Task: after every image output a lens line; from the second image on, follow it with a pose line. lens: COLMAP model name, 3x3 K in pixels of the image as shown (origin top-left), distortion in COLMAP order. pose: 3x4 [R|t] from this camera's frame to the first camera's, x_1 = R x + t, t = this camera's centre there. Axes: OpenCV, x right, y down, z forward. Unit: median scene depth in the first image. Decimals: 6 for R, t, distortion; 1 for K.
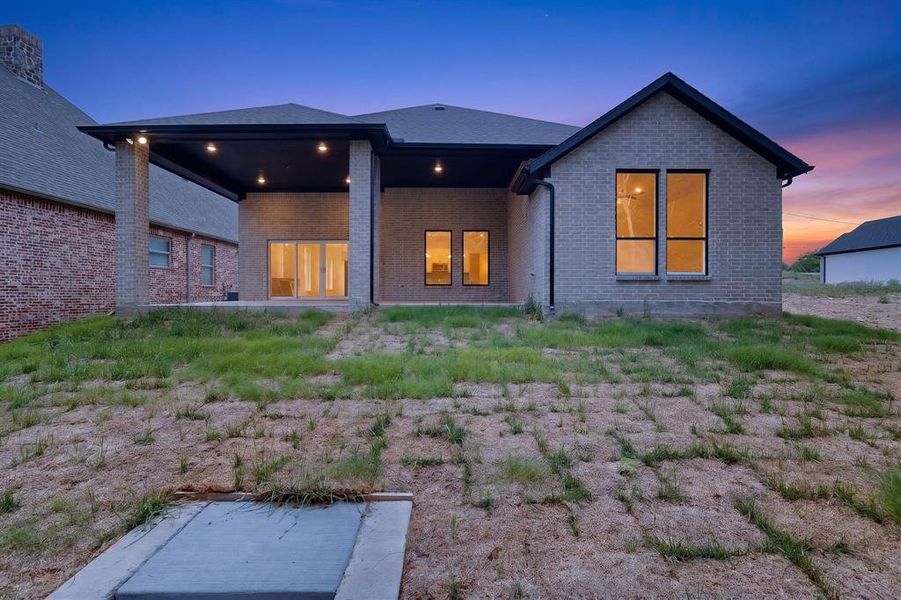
lens RADIAL K [[391.9, 0, 451.2], [0, 391.9, 301.3], [0, 0, 1]] dist [-0.001226, -0.000047]
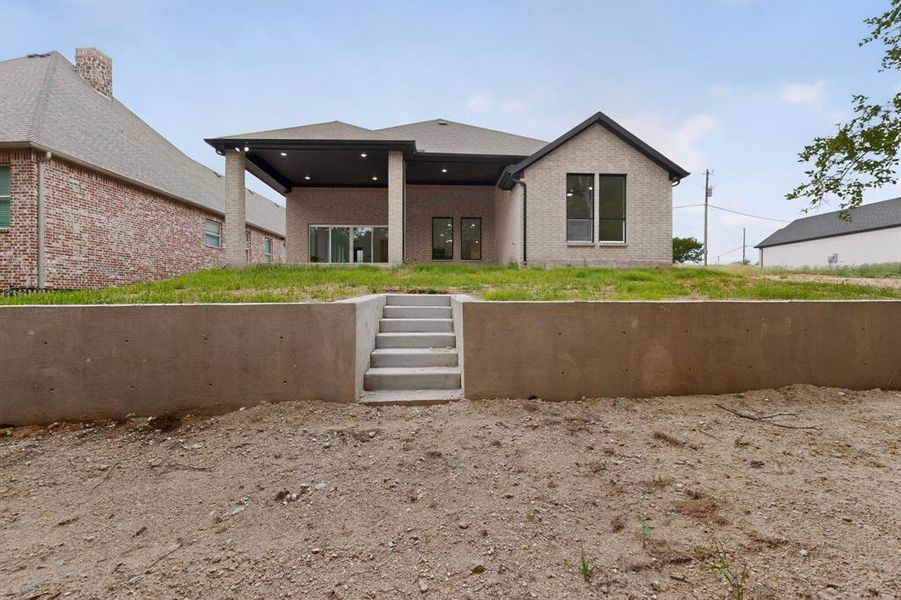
lens RADIAL K [[394.2, 0, 450.5], [0, 394.2, 300.0], [0, 0, 1]] dist [-0.000610, -0.000204]
pose [[0.999286, 0.001687, 0.037751, -0.083772], [-0.001453, 0.999980, -0.006229, 0.158847], [-0.037761, 0.006170, 0.999268, -0.488237]]
